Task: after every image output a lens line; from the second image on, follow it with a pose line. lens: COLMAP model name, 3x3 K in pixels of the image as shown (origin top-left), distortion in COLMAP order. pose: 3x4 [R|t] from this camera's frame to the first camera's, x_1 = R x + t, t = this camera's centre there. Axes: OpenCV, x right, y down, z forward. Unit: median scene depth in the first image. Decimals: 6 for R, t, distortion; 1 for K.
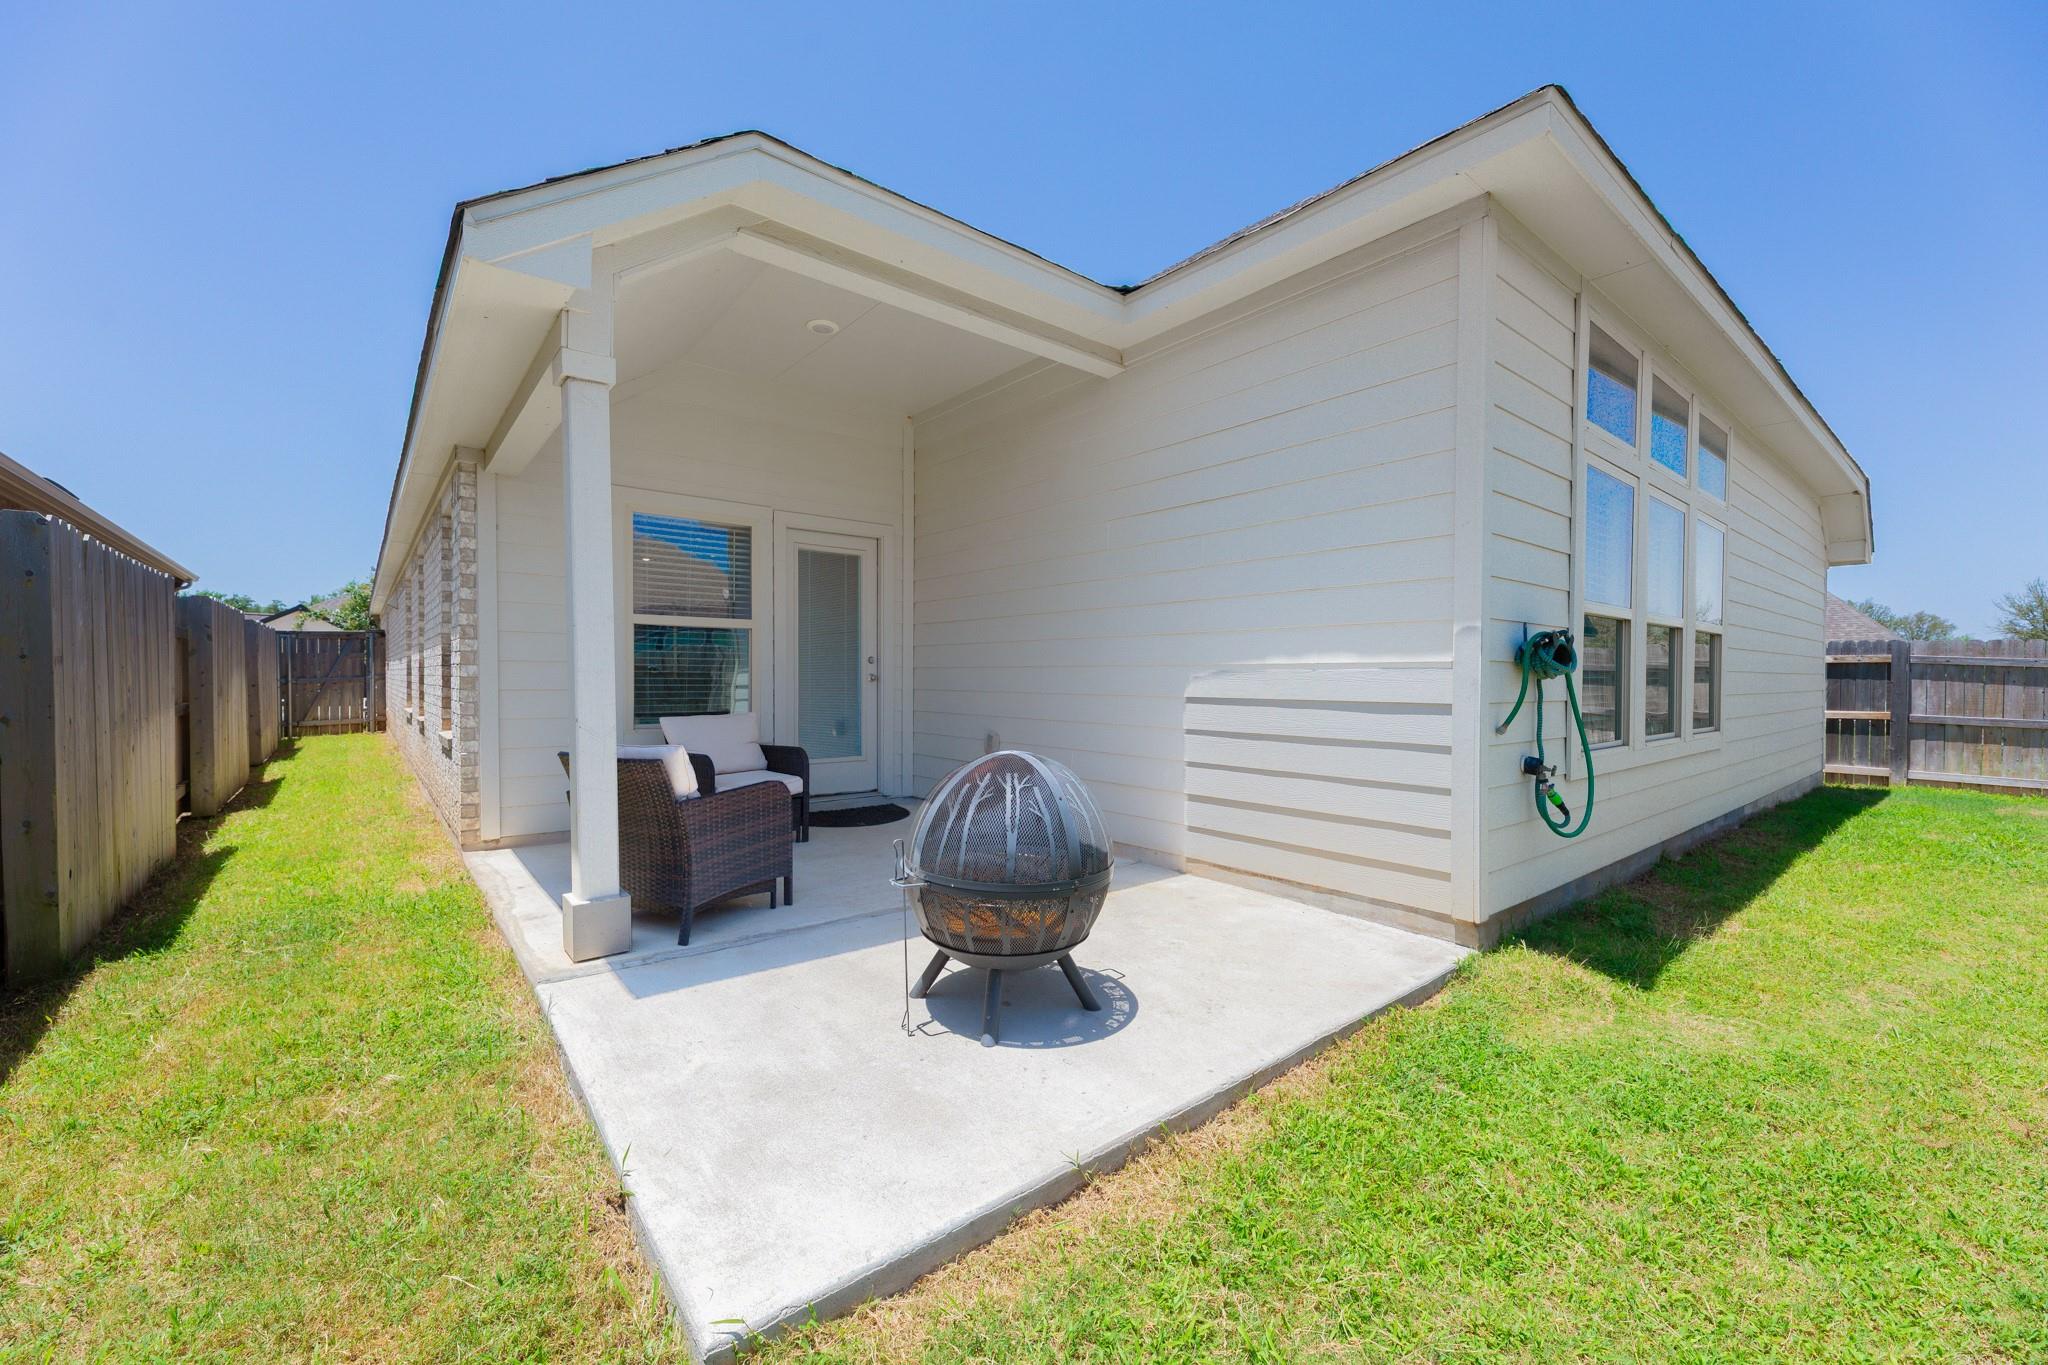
lens RADIAL K [[813.5, 0, 1024.0], [0, 813.5, 682.5], [0, 0, 1]] dist [0.002592, -0.000009]
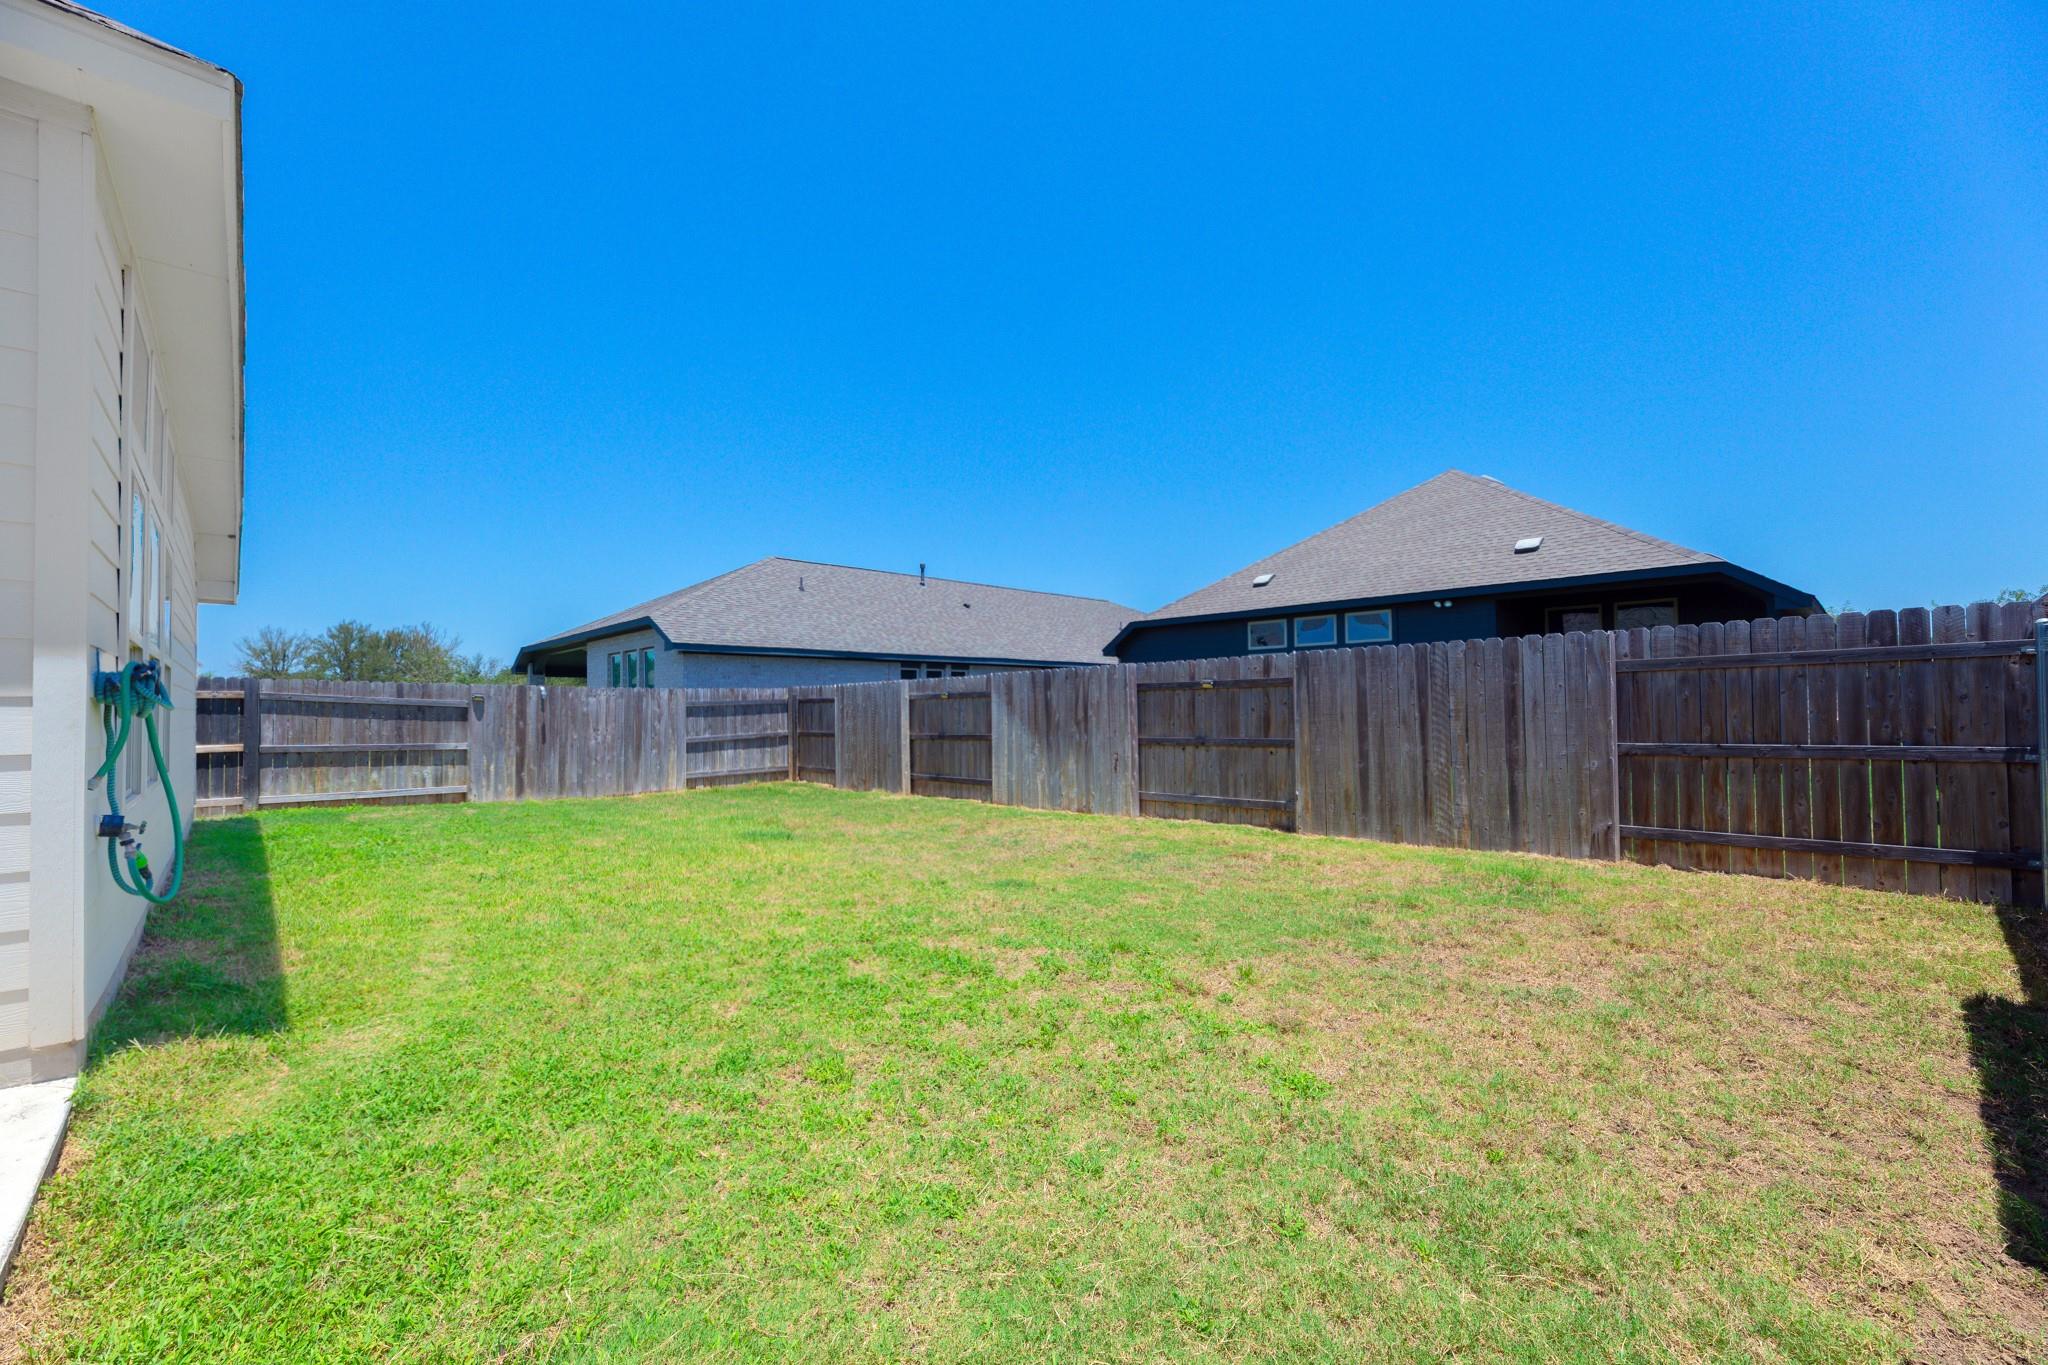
lens RADIAL K [[813.5, 0, 1024.0], [0, 813.5, 682.5], [0, 0, 1]] dist [0.002592, -0.000009]
pose [[-0.071648, 0.027333, 0.997055, -0.093715], [0.014067, 0.999553, -0.026391, -0.002441], [-0.997331, 0.012135, -0.072001, 0.054027]]
